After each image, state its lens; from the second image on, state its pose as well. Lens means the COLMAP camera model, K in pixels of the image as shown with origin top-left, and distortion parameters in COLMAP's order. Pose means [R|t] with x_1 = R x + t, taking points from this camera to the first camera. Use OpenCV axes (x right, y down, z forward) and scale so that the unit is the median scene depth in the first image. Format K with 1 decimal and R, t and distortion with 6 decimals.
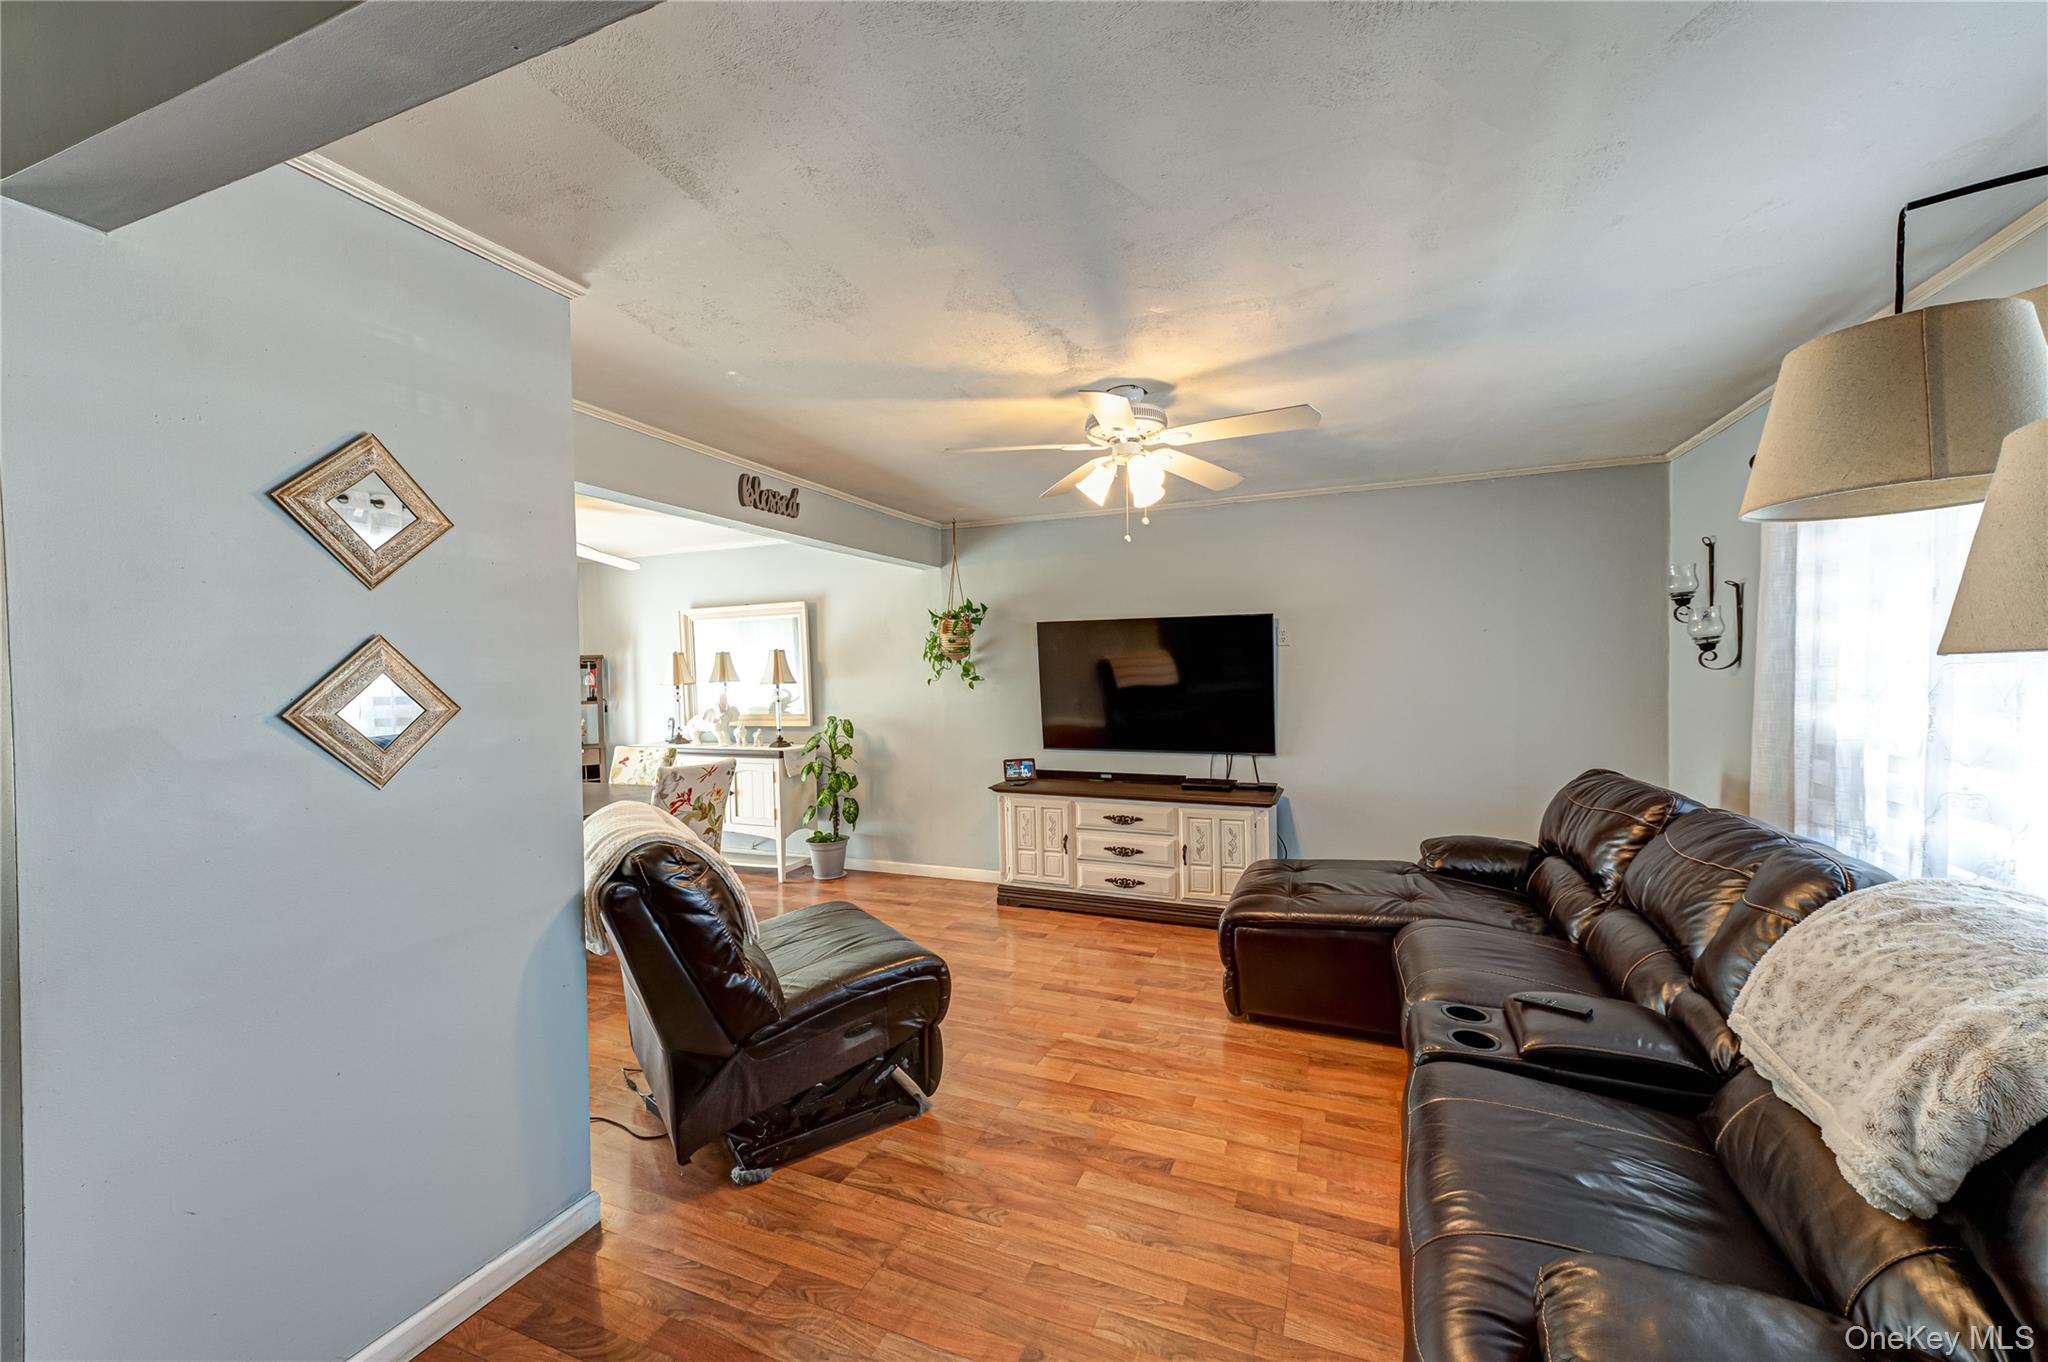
lens RADIAL K [[786.8, 0, 1030.6], [0, 786.8, 686.9], [0, 0, 1]] dist [0.015654, 0.000067]
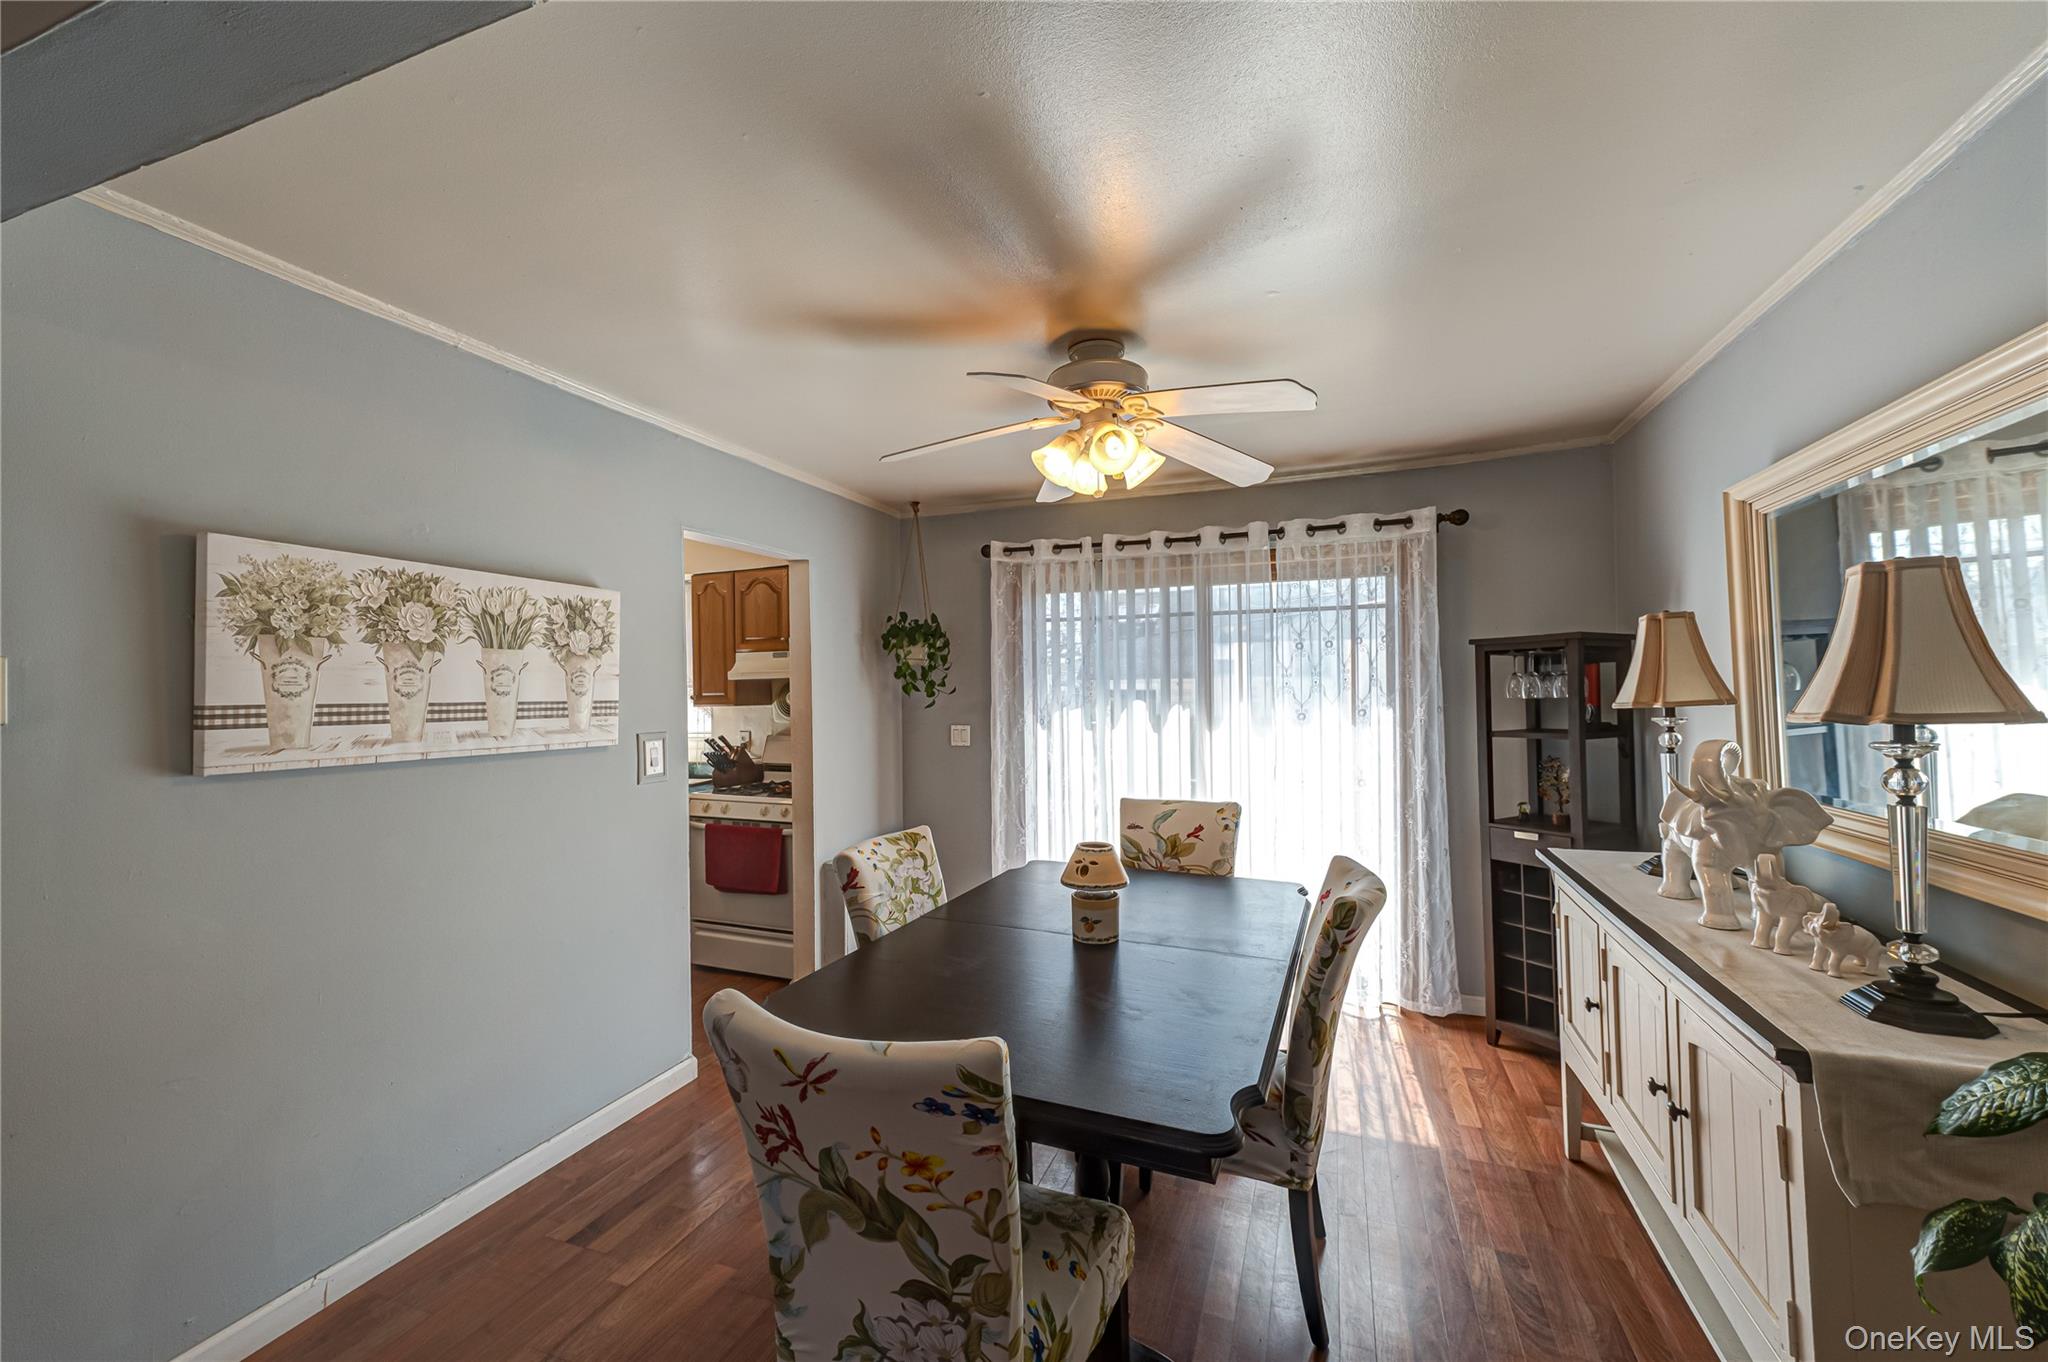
lens RADIAL K [[786.8, 0, 1030.6], [0, 786.8, 686.9], [0, 0, 1]] dist [0.015654, 0.000067]
pose [[0.025881, 0.012142, -0.999591, -0.120904], [-0.002935, 0.999923, 0.012070, -0.016216], [0.999661, 0.002622, 0.025914, 0.838654]]
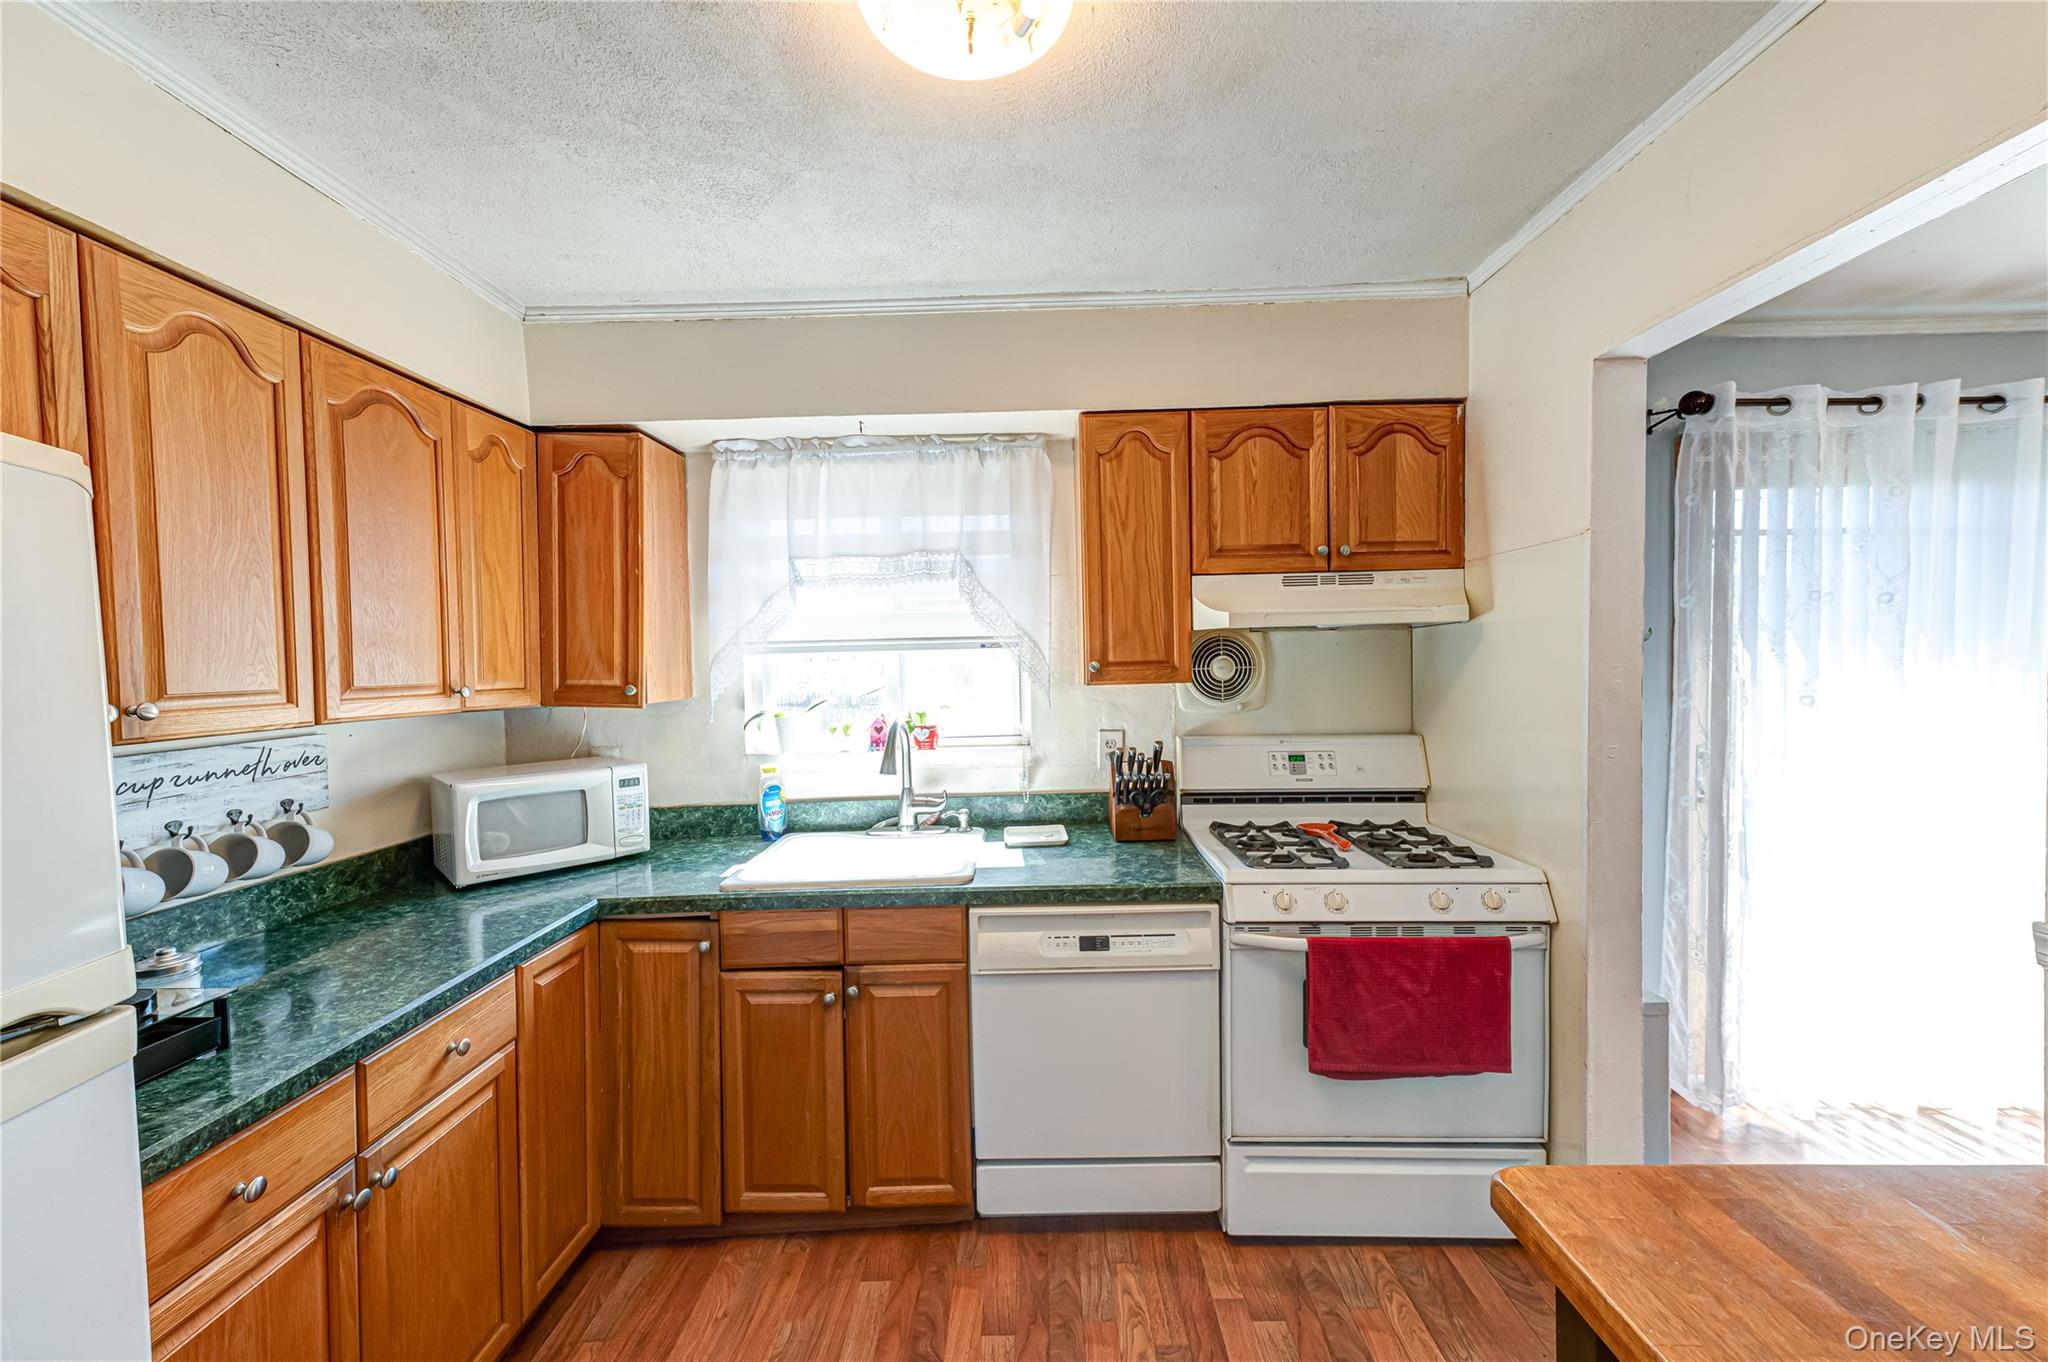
lens RADIAL K [[803.9, 0, 1019.5], [0, 803.9, 683.8], [0, 0, 1]] dist [0.013325, 0.000007]
pose [[0.372990, 0.038192, -0.927049, -0.628465], [-0.005318, 0.999224, 0.039025, 0.001084], [0.927820, -0.009626, 0.372904, 0.275430]]
